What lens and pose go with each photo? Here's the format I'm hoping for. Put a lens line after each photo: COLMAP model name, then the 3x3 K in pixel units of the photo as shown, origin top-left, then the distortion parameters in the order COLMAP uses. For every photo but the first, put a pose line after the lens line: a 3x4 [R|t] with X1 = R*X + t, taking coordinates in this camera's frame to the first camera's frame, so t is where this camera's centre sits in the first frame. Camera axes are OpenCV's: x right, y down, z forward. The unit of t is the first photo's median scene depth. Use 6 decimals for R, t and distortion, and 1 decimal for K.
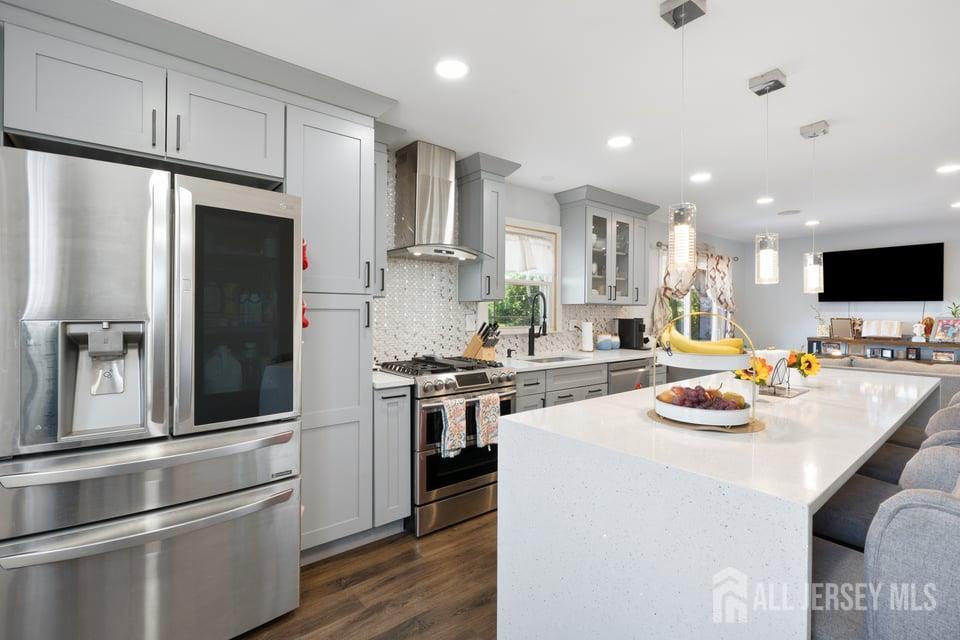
lens RADIAL K [[433.4, 0, 481.6], [0, 433.4, 316.0], [0, 0, 1]] dist [0.003129, 0.000097]
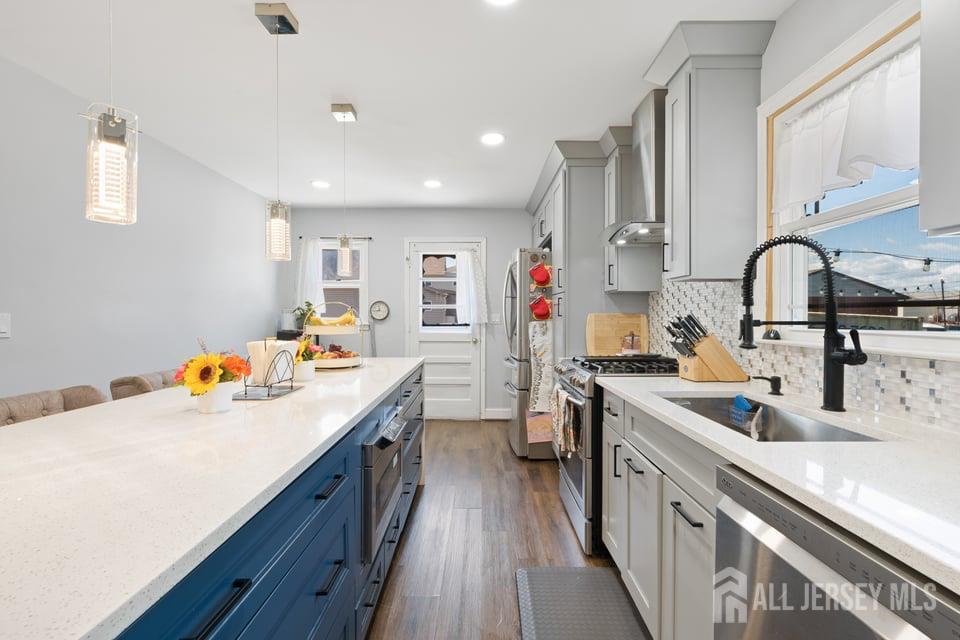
lens RADIAL K [[433.4, 0, 478.5], [0, 433.4, 318.3], [0, 0, 1]] dist [0.003129, 0.000097]
pose [[-0.630744, -0.000455, -0.775991, 0.615200], [-0.008823, 0.999939, 0.006586, 0.016150], [0.775941, 0.011000, -0.630710, 1.056200]]
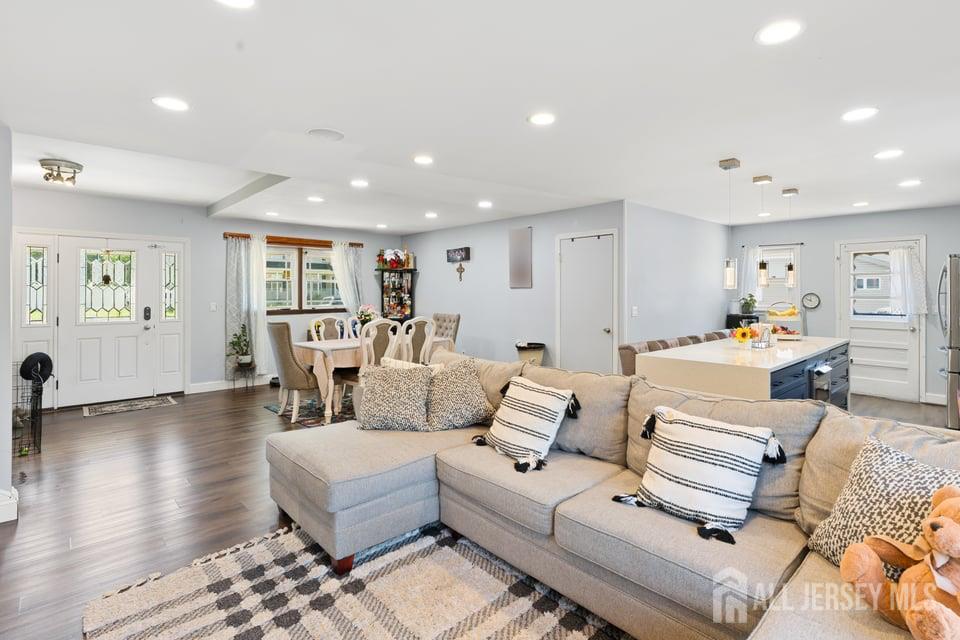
lens RADIAL K [[463.8, 0, 500.3], [0, 463.8, 289.3], [0, 0, 1]] dist [-0.000659, 0.000181]
pose [[-0.996264, -0.005788, -0.086160, 1.125986], [-0.005971, 0.999980, 0.001864, -0.037516], [0.086148, 0.002371, -0.996280, 1.665133]]
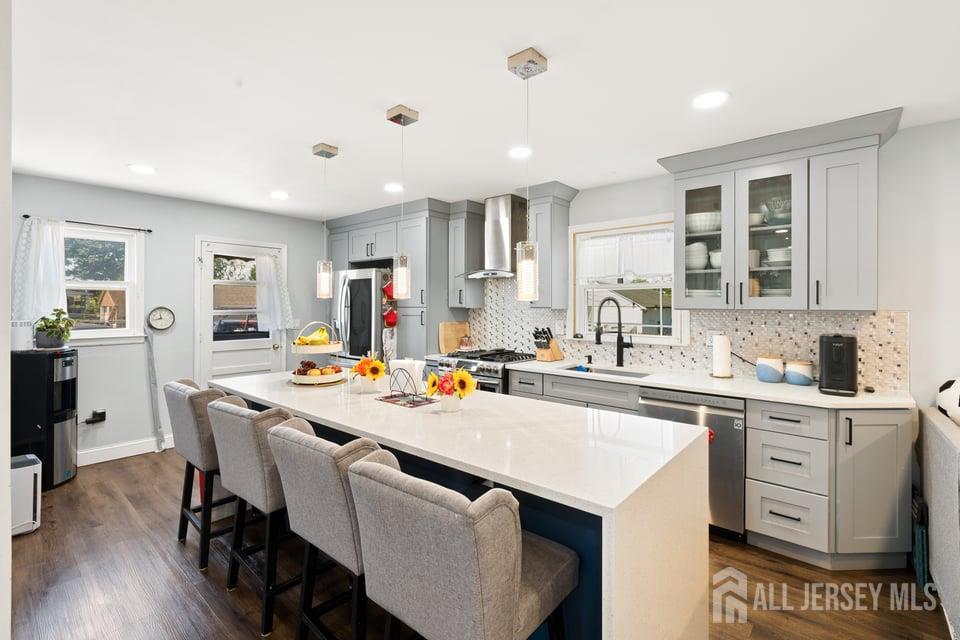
lens RADIAL K [[433.4, 0, 482.5], [0, 433.4, 304.0], [0, 0, 1]] dist [0.003129, 0.000097]
pose [[0.180243, -0.008161, -0.983588, 1.020495], [-0.008931, 0.999911, -0.009933, -0.030620], [0.983582, 0.010575, 0.180154, 0.580746]]
